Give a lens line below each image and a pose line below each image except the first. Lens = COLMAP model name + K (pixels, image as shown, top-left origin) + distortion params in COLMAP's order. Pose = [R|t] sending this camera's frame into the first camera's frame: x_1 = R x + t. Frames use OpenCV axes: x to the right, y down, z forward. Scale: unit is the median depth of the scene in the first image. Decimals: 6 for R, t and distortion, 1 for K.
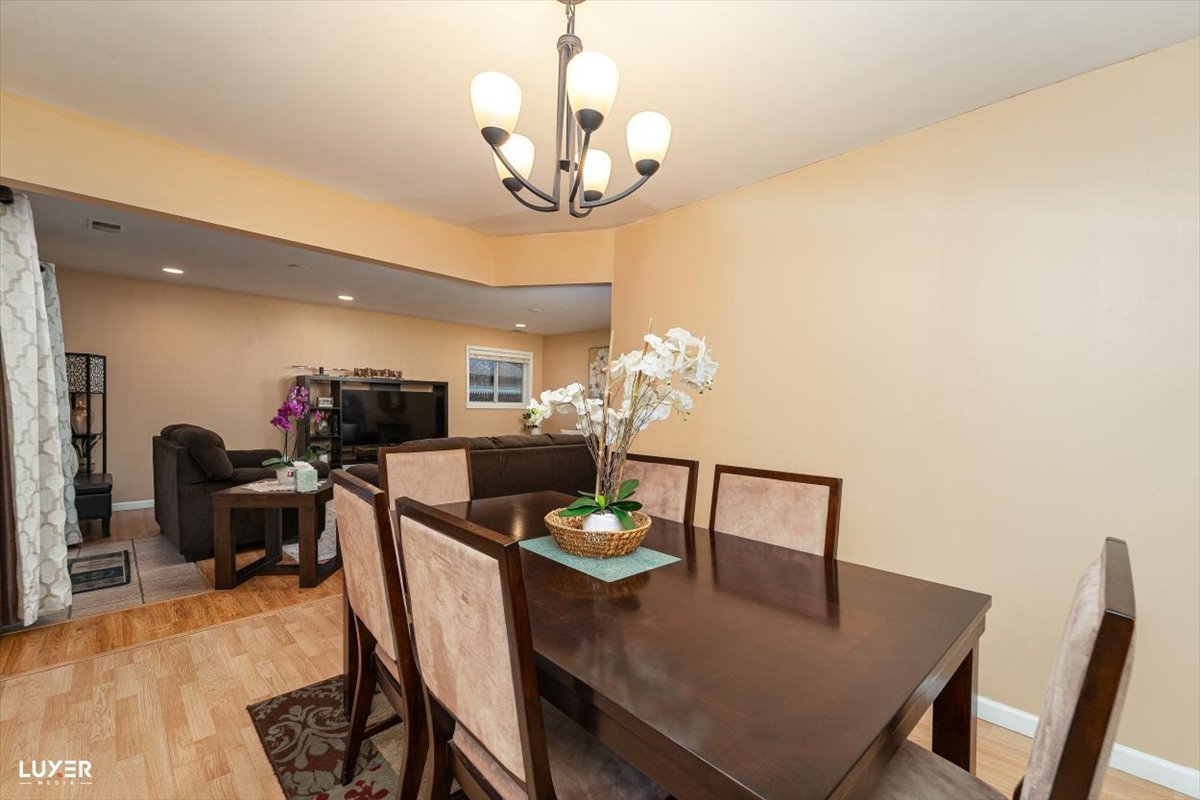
lens RADIAL K [[491.8, 0, 601.1], [0, 491.8, 432.8], [0, 0, 1]] dist [0.000633, -0.000039]
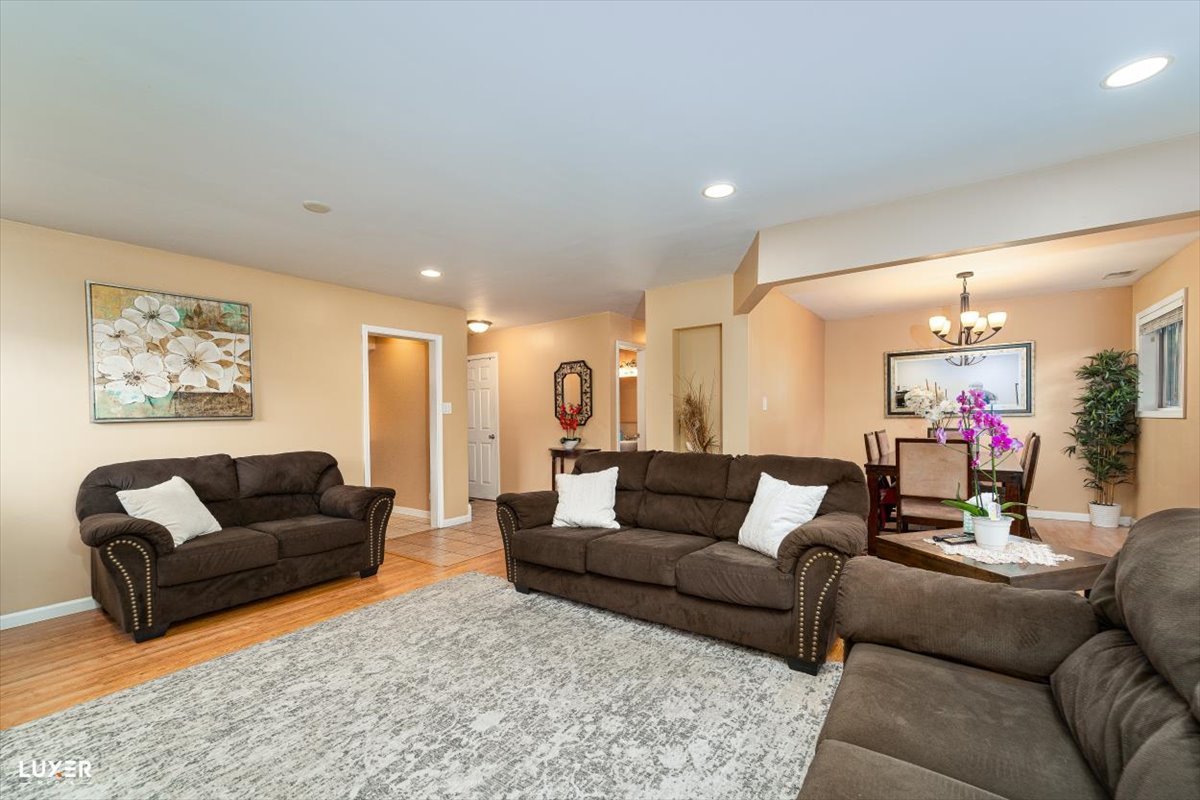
lens RADIAL K [[491.8, 0, 601.1], [0, 491.8, 432.8], [0, 0, 1]] dist [0.000633, -0.000039]
pose [[-0.167093, -0.056074, 0.984345, -0.625192], [0.067163, 0.995415, 0.068105, -0.063532], [-0.983651, 0.077491, -0.162561, 0.851831]]
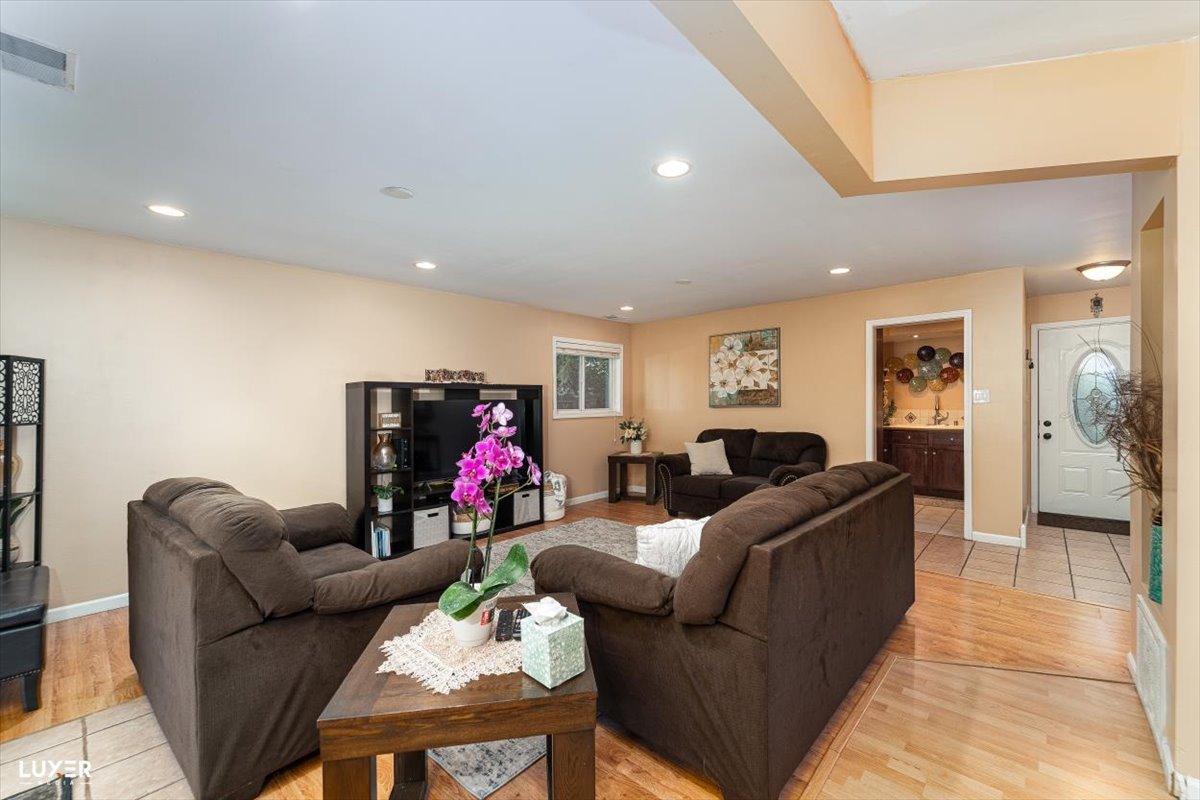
lens RADIAL K [[485.9, 0, 608.2], [0, 485.9, 402.8], [0, 0, 1]] dist [-0.002989, -0.000339]
pose [[0.997669, -0.033910, 0.059224, -0.297363], [0.037108, 0.997864, -0.053757, -0.038934], [-0.057275, 0.055829, 0.996796, 0.312270]]
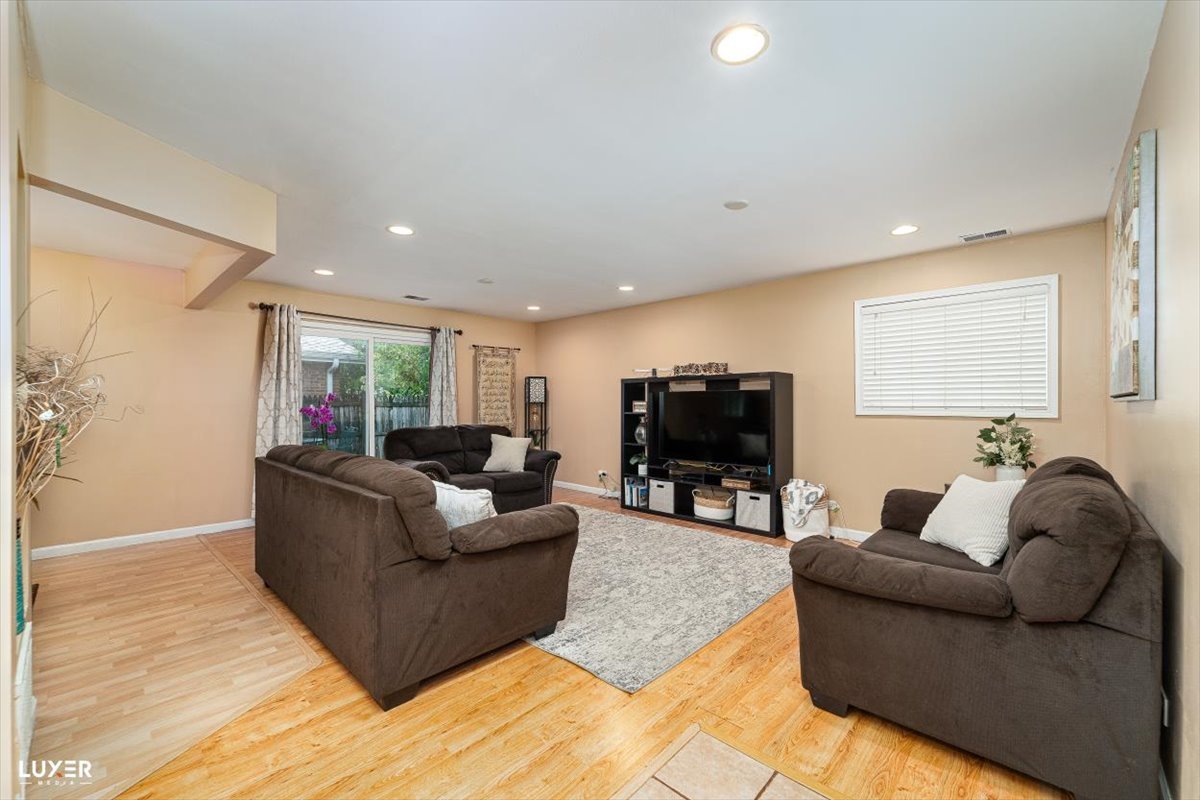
lens RADIAL K [[485.9, 0, 608.2], [0, 485.9, 402.8], [0, 0, 1]] dist [-0.002989, -0.000339]
pose [[0.050590, -0.021856, -0.998480, 0.320882], [-0.055306, 0.998165, -0.024651, -0.043814], [0.997187, 0.056469, 0.049288, 0.883520]]
